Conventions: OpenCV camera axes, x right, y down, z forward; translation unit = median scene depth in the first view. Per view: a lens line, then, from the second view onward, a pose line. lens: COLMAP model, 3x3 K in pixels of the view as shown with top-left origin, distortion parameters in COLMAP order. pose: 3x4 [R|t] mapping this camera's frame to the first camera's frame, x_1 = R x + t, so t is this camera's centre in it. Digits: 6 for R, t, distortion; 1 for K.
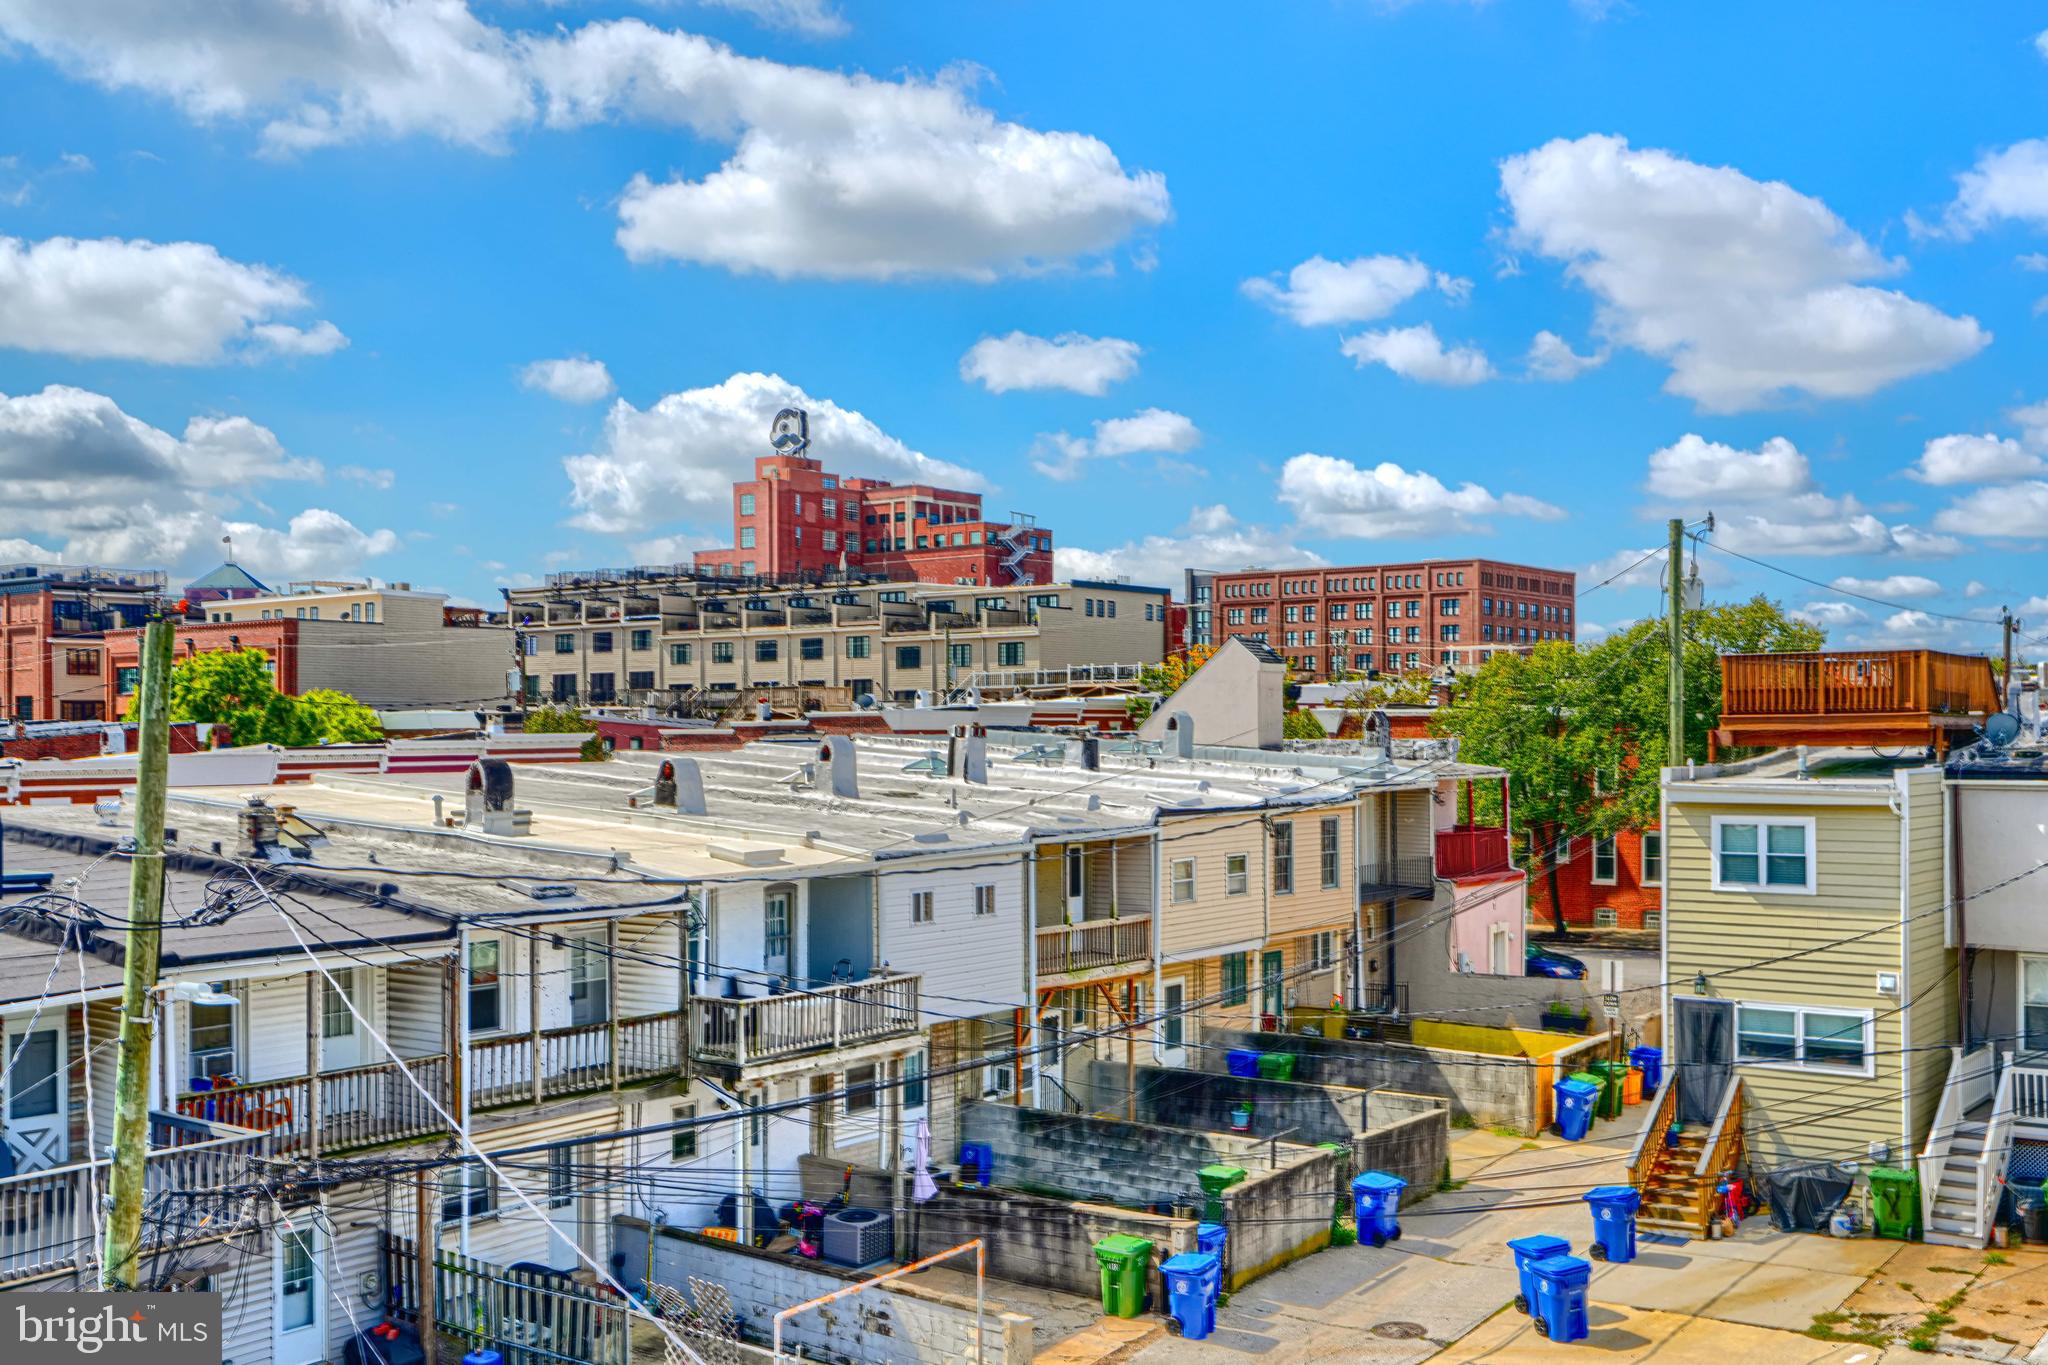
lens RADIAL K [[1616.0, 0, 1026.4], [0, 1616.0, 684.5], [0, 0, 1]] dist [-0.015187, 0.001821]
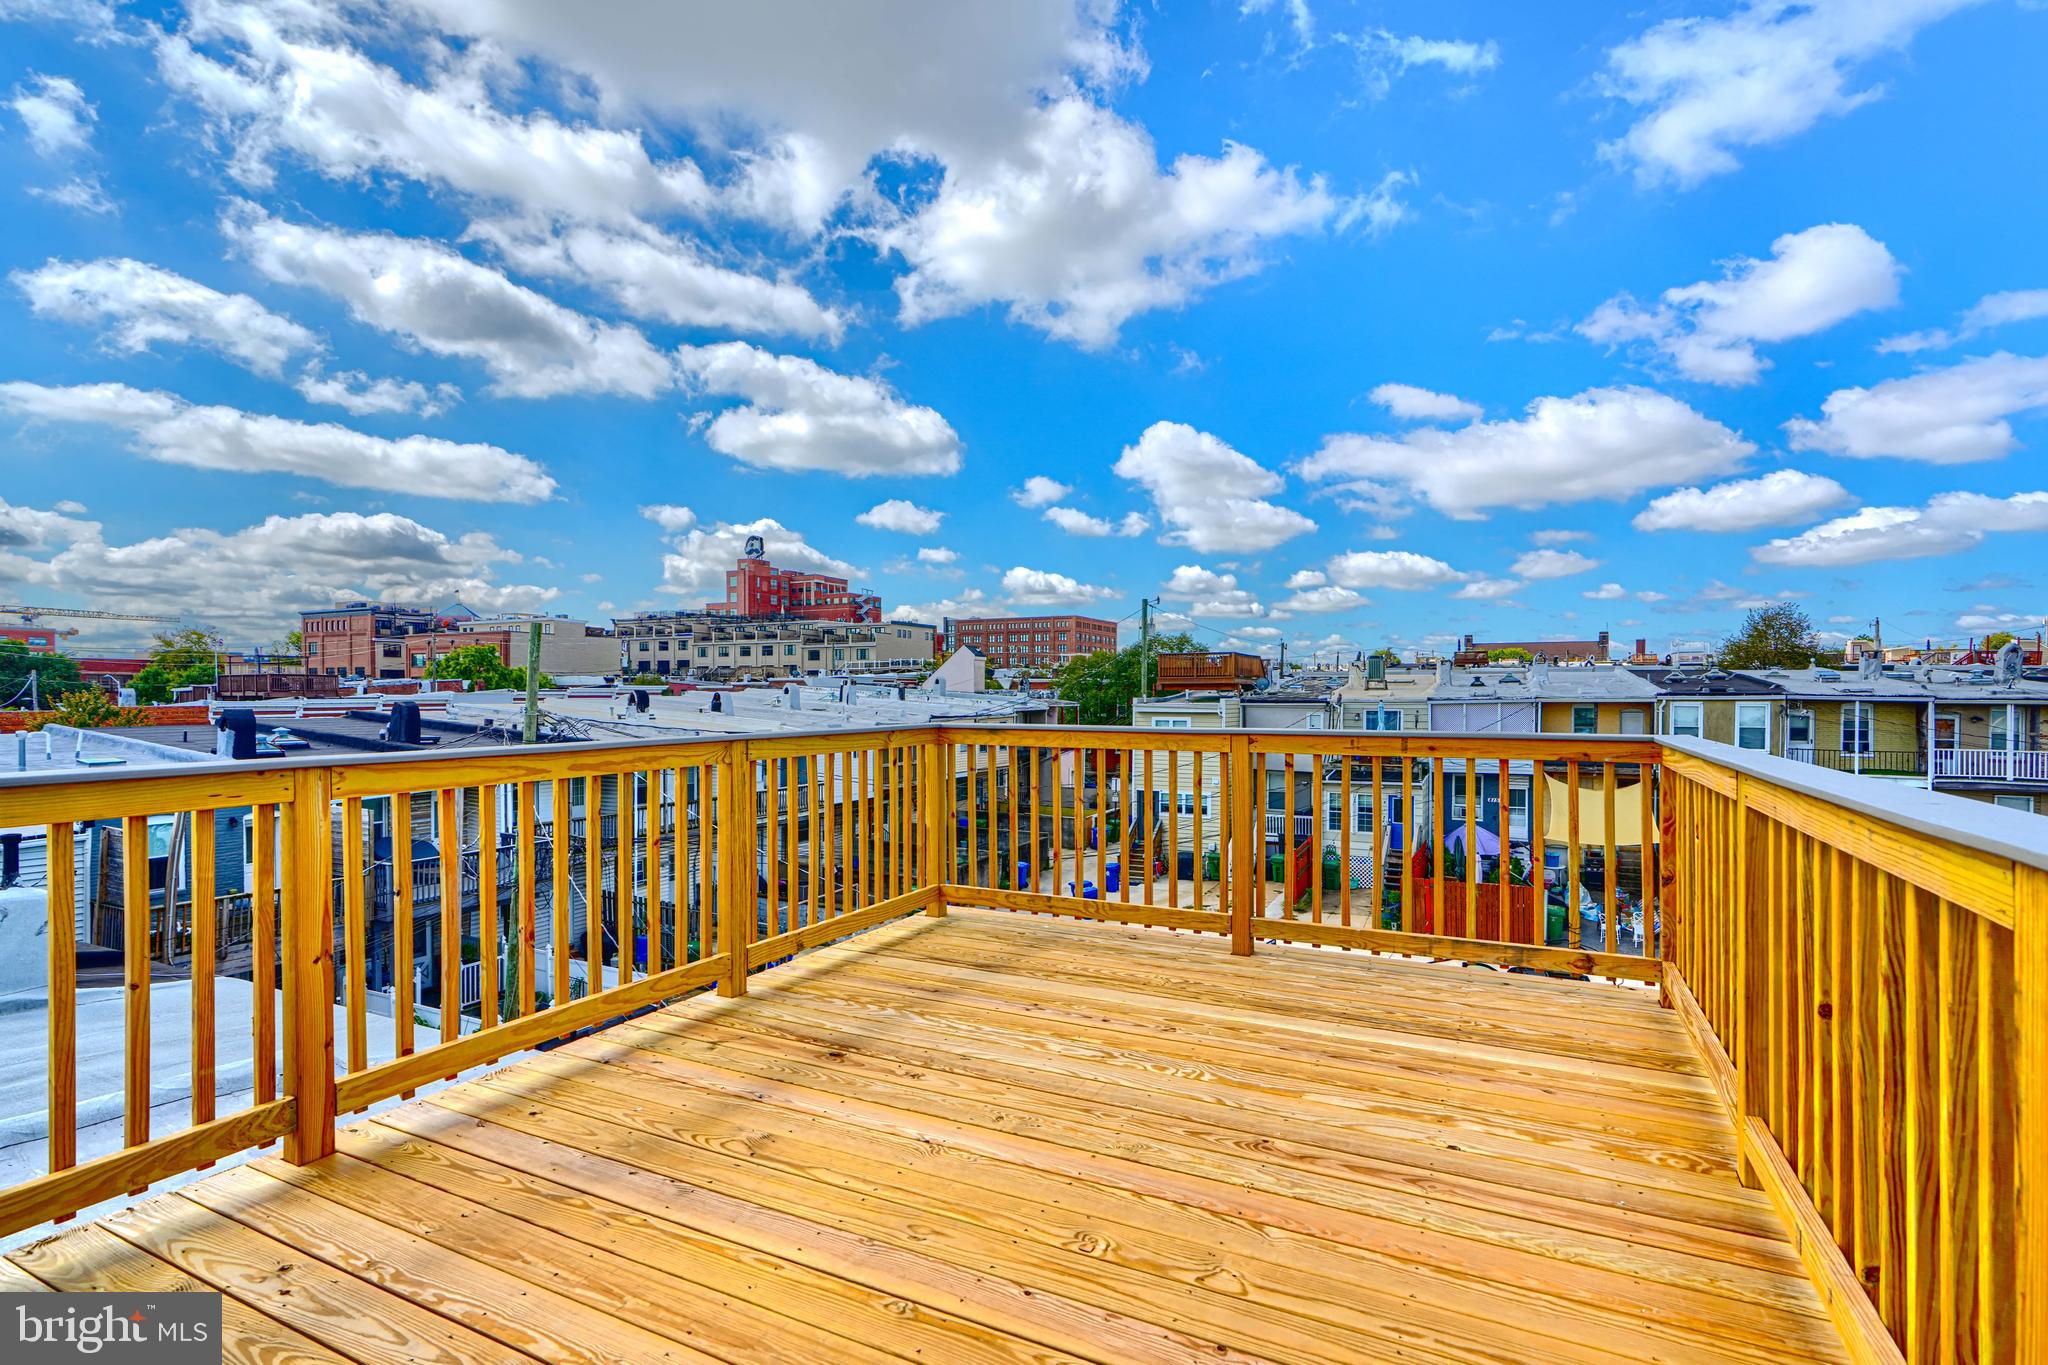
lens RADIAL K [[928.3, 0, 1036.0], [0, 928.3, 686.5], [0, 0, 1]] dist [-0.000606, 0.000905]
pose [[0.980949, 0.007019, 0.194140, -0.024354], [-0.006044, 0.999966, -0.005616, 0.031880], [-0.194173, 0.004335, 0.980958, -0.283585]]
